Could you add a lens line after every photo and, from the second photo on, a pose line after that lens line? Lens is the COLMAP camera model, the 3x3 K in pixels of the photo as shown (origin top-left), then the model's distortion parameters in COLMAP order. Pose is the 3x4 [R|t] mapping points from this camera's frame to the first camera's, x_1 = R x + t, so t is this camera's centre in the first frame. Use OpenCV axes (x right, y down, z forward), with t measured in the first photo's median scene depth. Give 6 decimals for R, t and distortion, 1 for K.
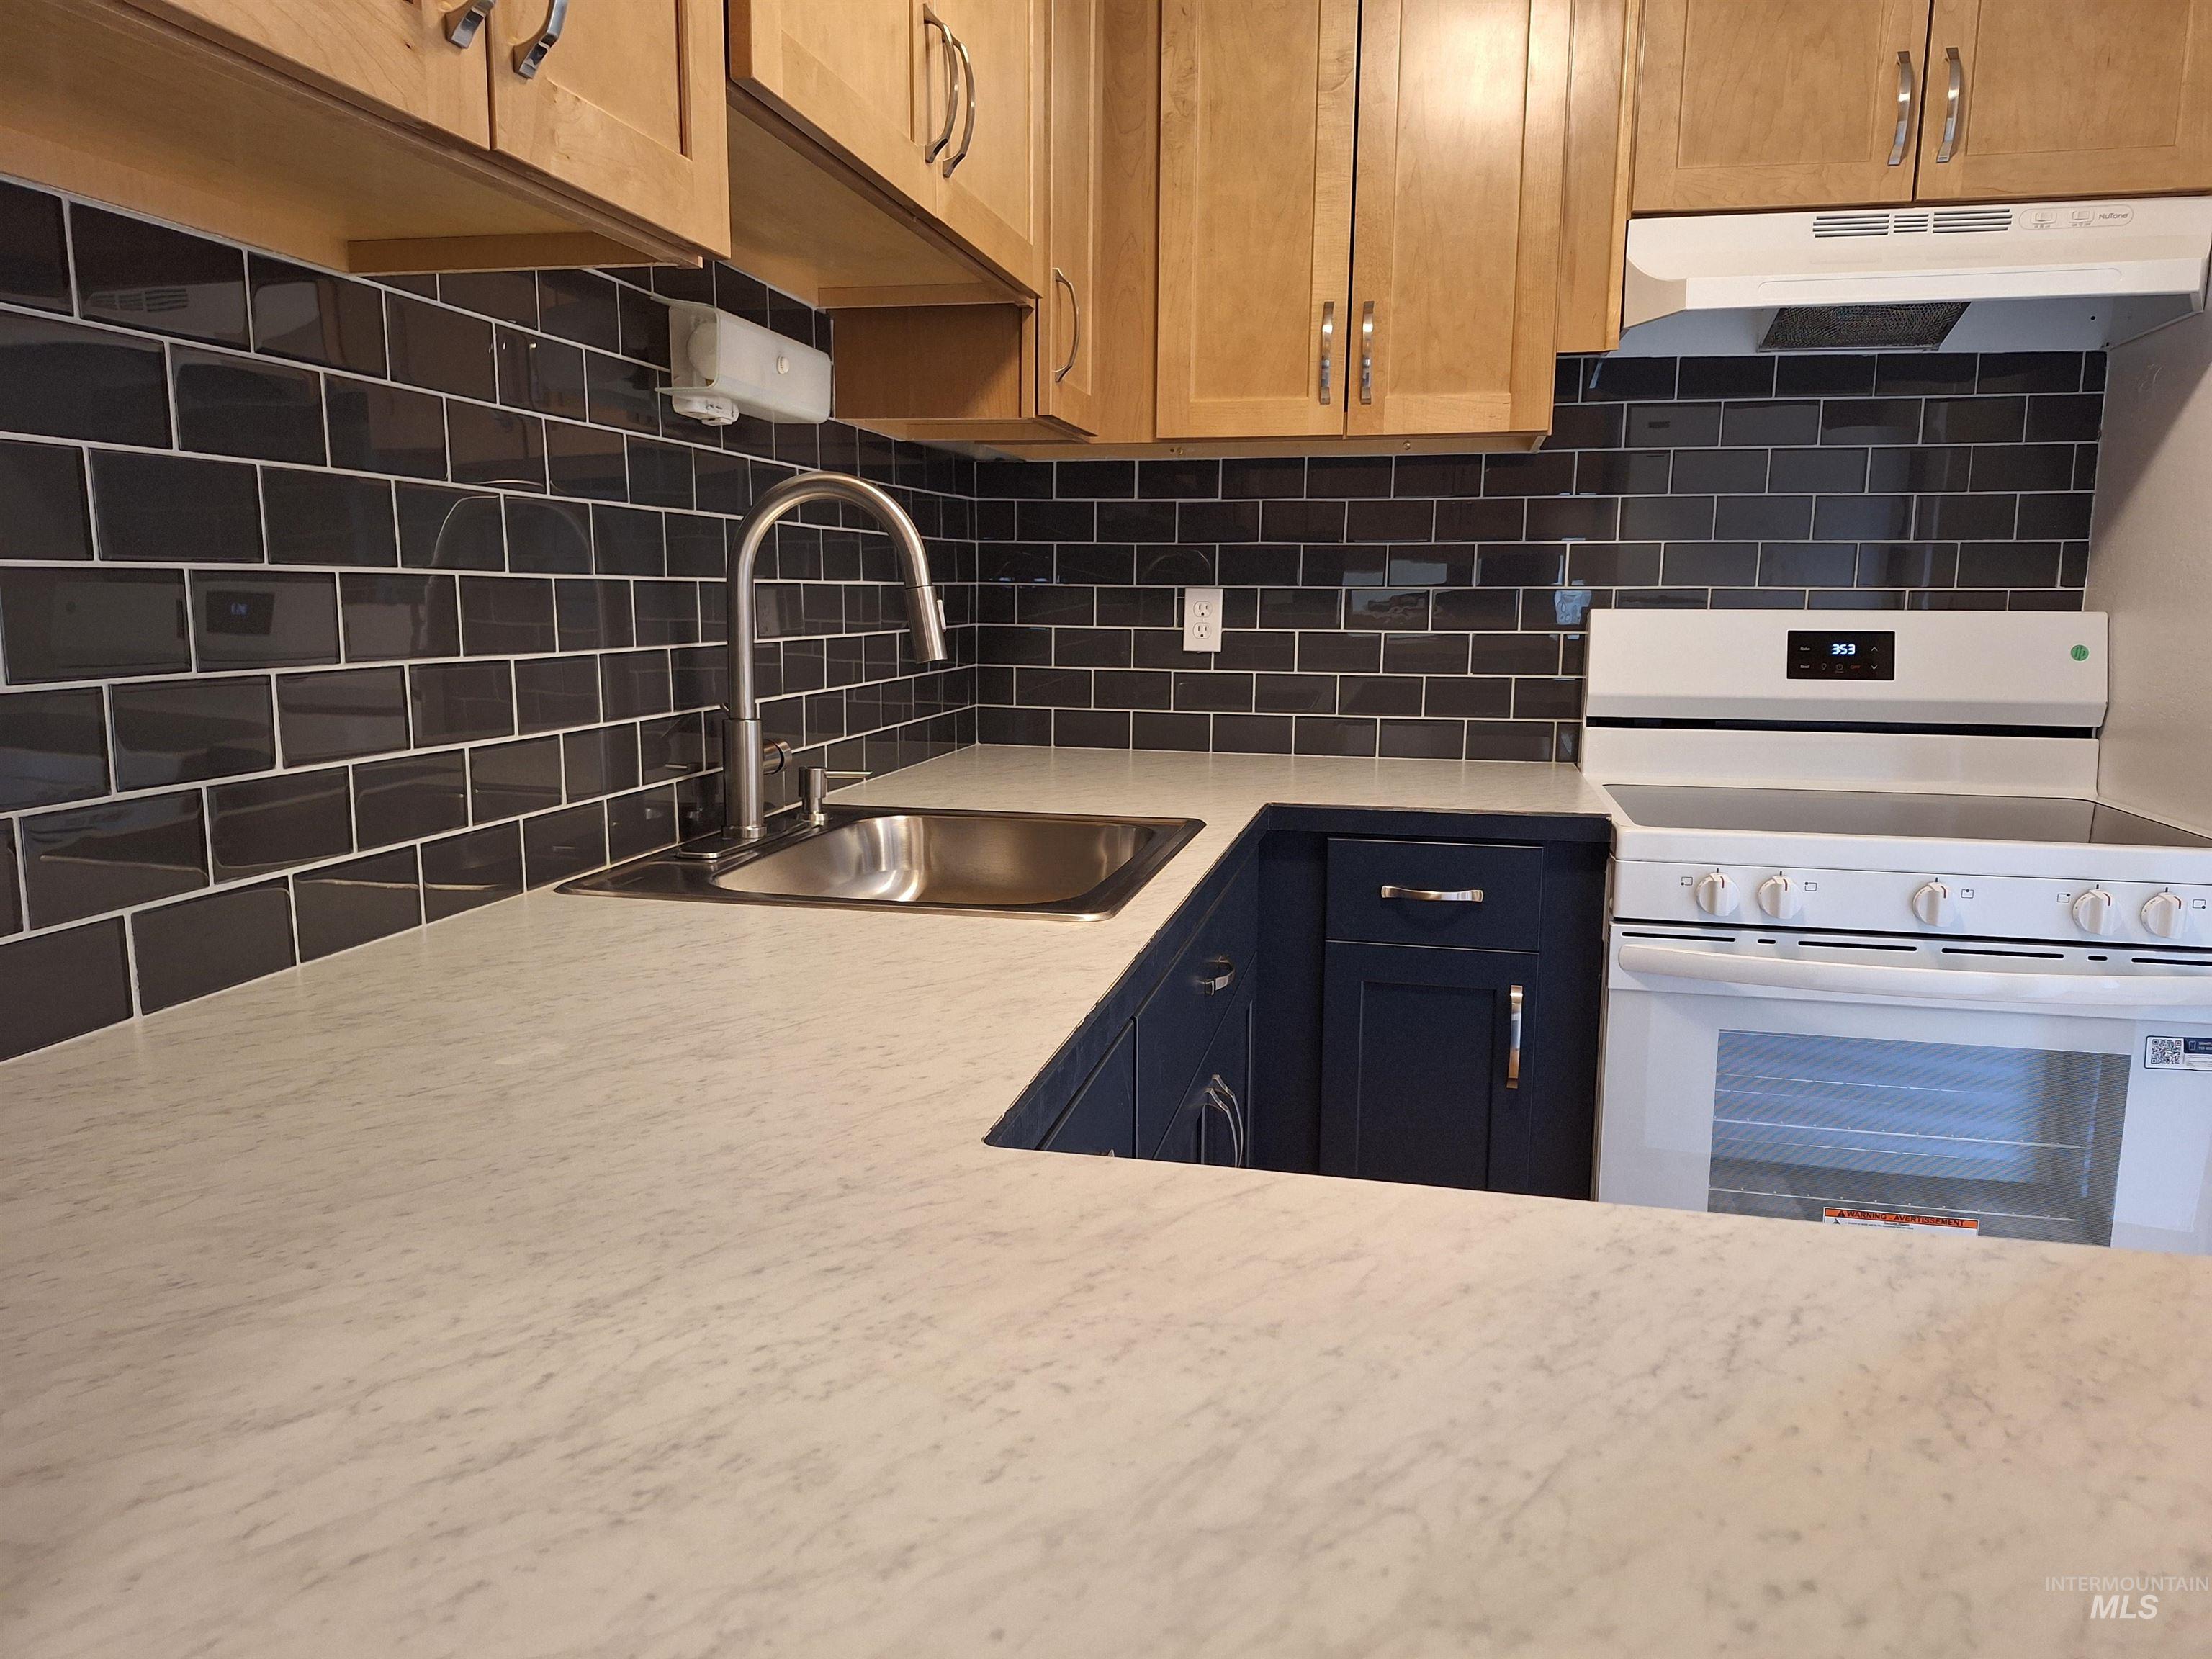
lens RADIAL K [[1552.3, 0, 1106.0], [0, 1552.3, 829.5], [0, 0, 1]] dist [0.007300, -0.003998]
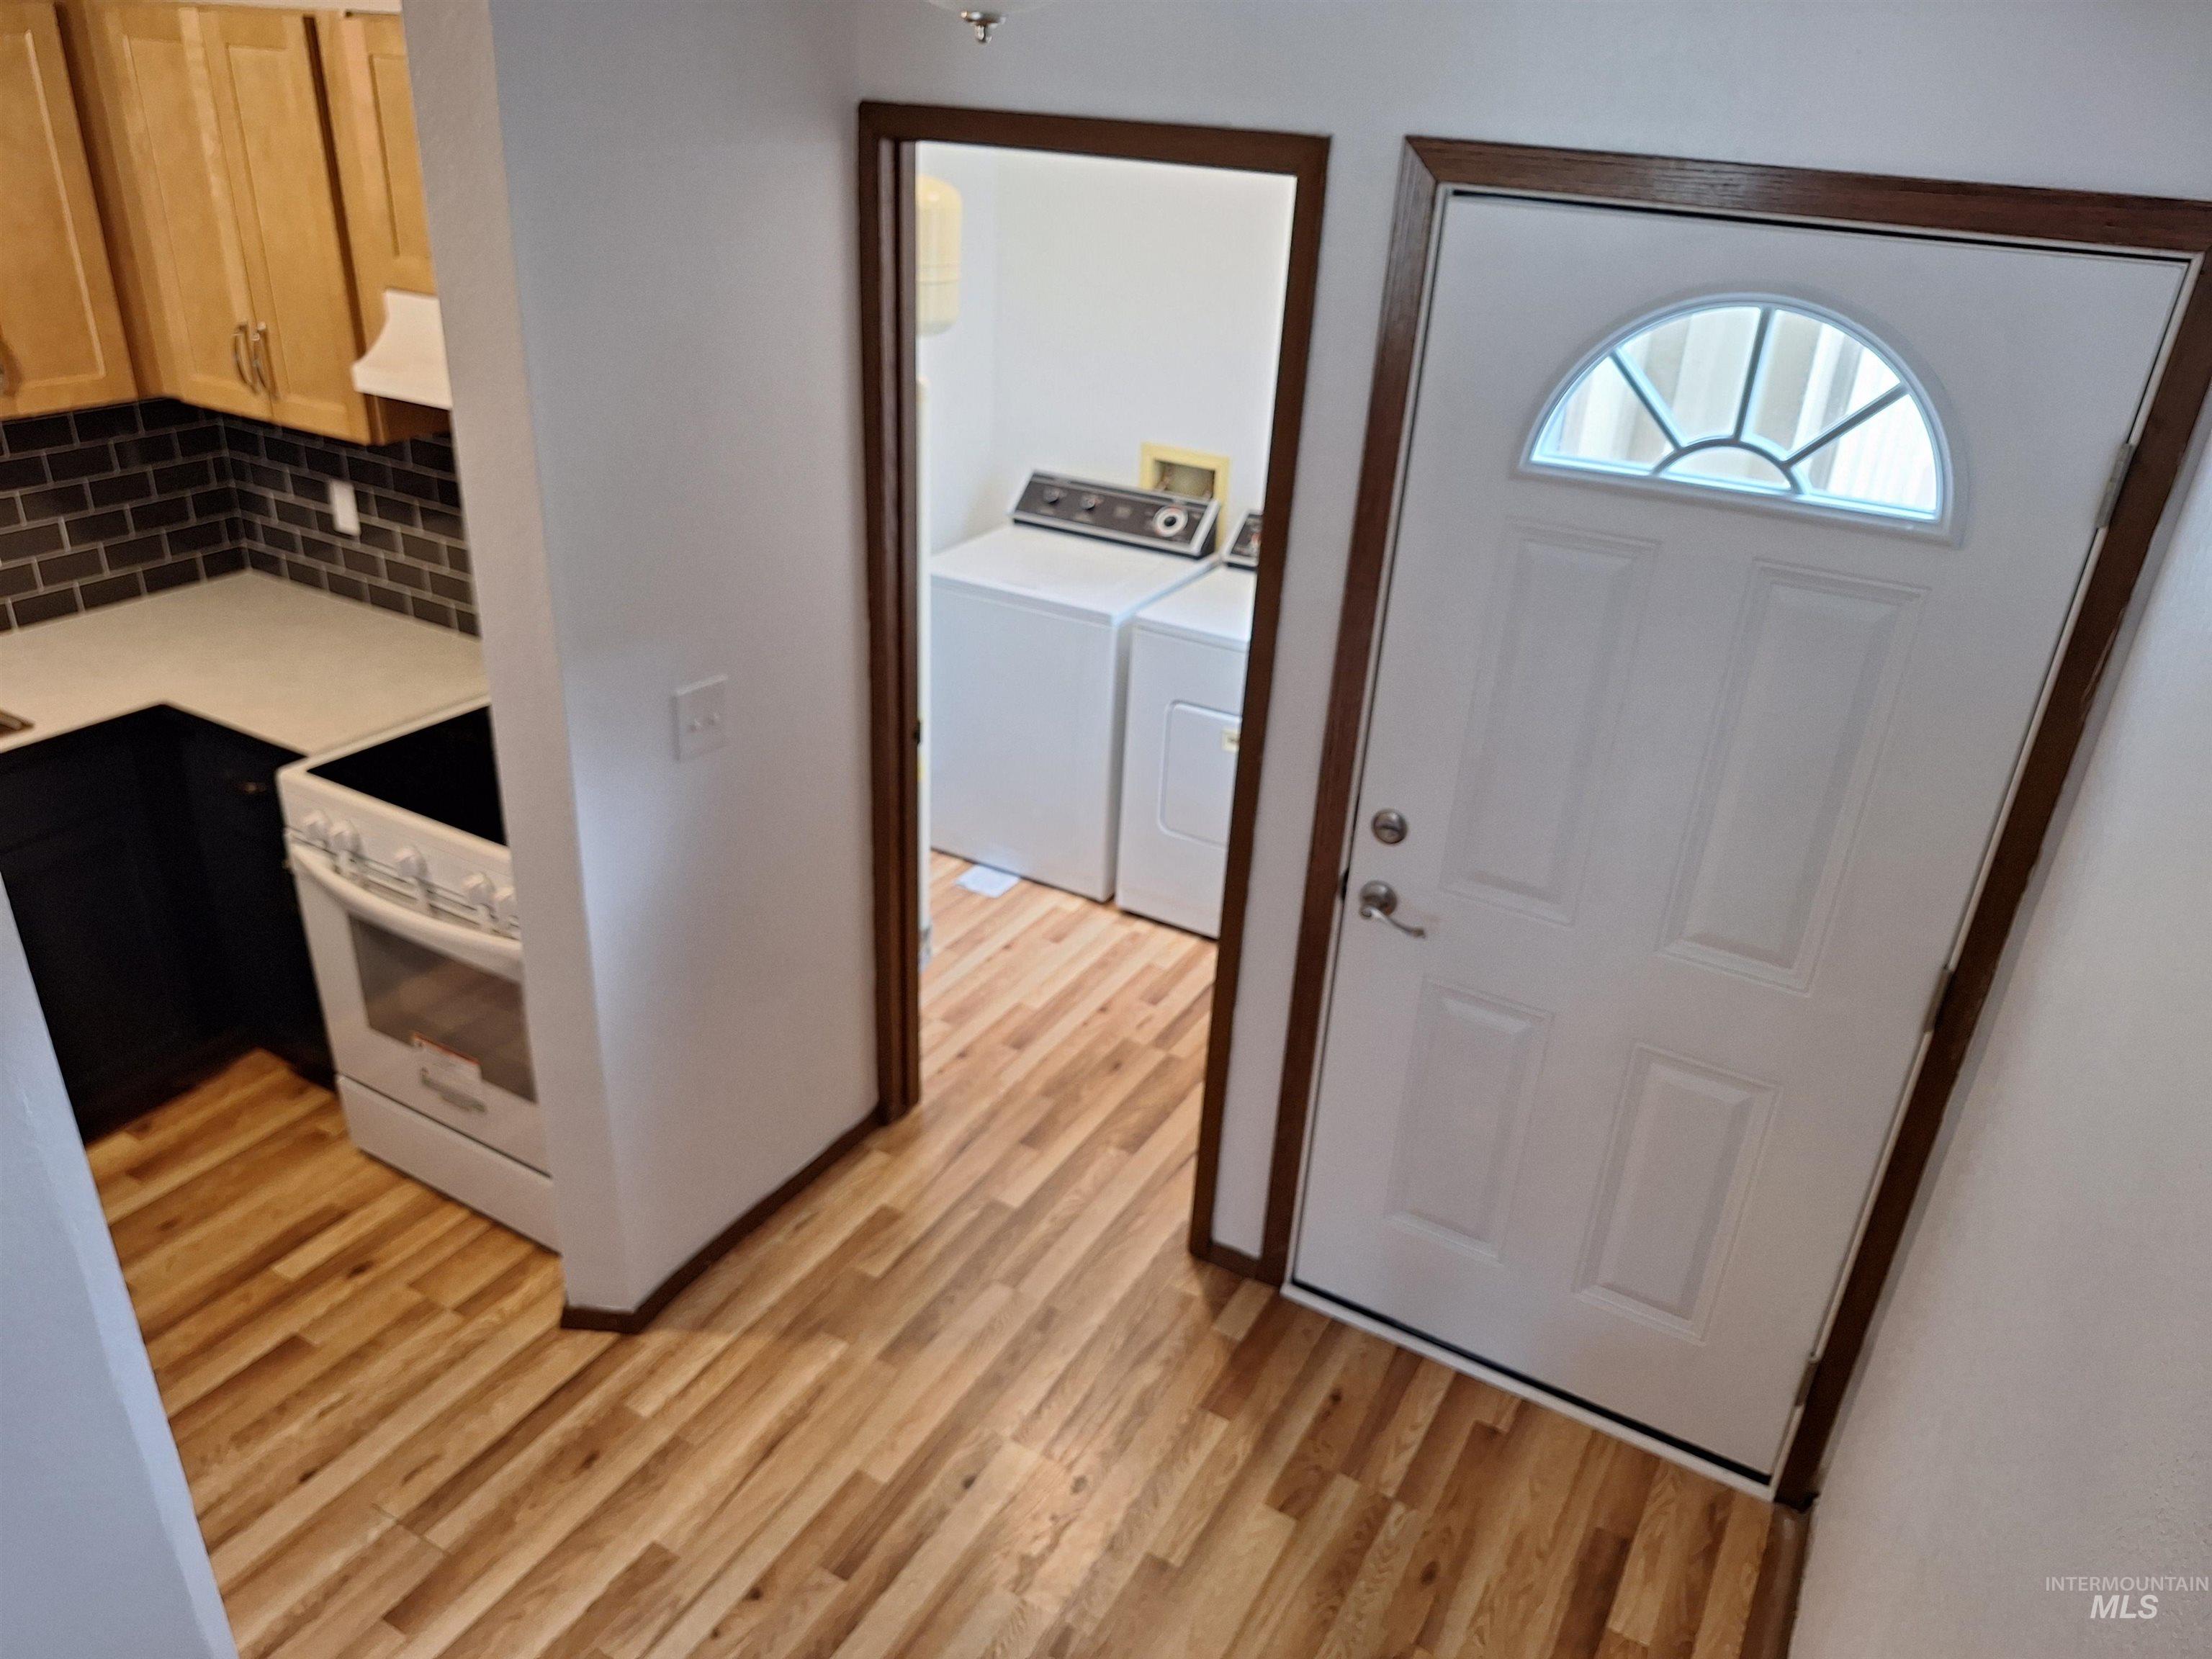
lens RADIAL K [[1552.3, 0, 1106.0], [0, 1552.3, 829.5], [0, 0, 1]] dist [0.007300, -0.003998]
pose [[0.954389, 0.171339, -0.244510, 1.055851], [-0.090214, 0.946157, 0.310884, -0.347174], [0.284612, -0.274646, 0.918458, -0.107576]]
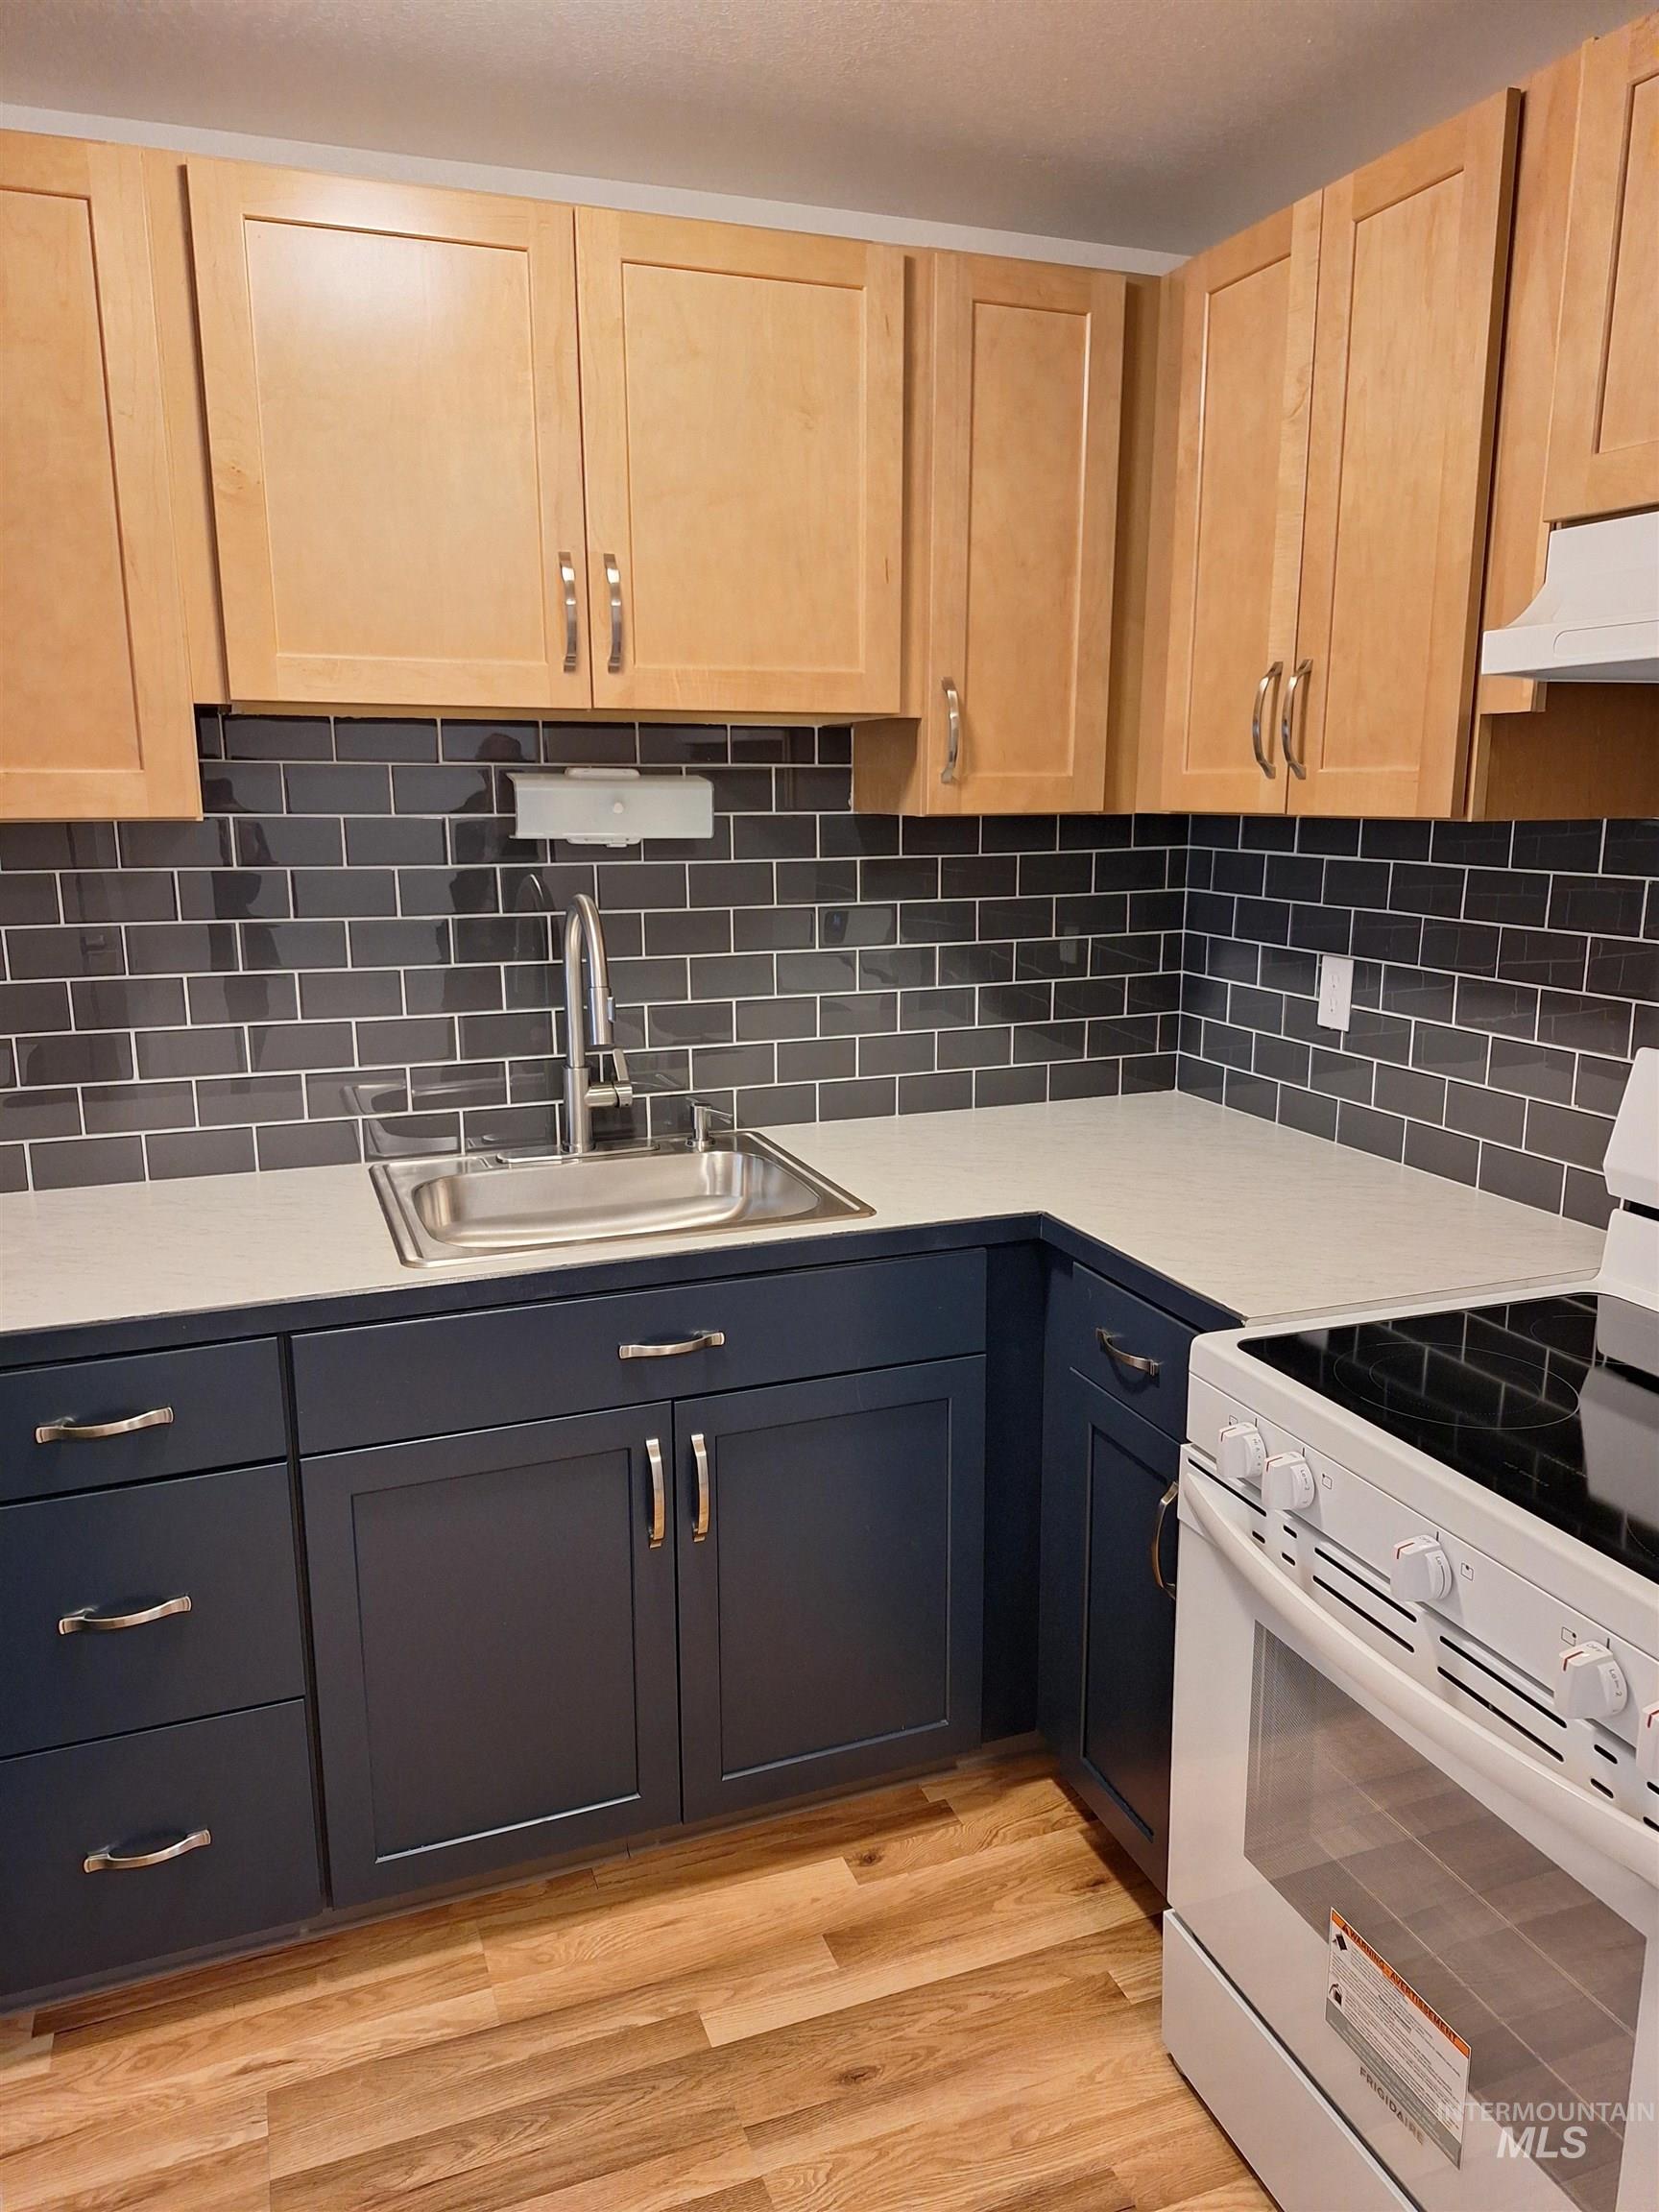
lens RADIAL K [[1552.3, 0, 780.5], [0, 1552.3, 1106.3], [0, 0, 1]] dist [0.007300, -0.003998]
pose [[0.525296, 0.166599, -0.834451, 0.646386], [-0.114730, 0.985559, 0.124544, -0.145846], [0.843150, 0.030315, 0.536824, 0.262393]]
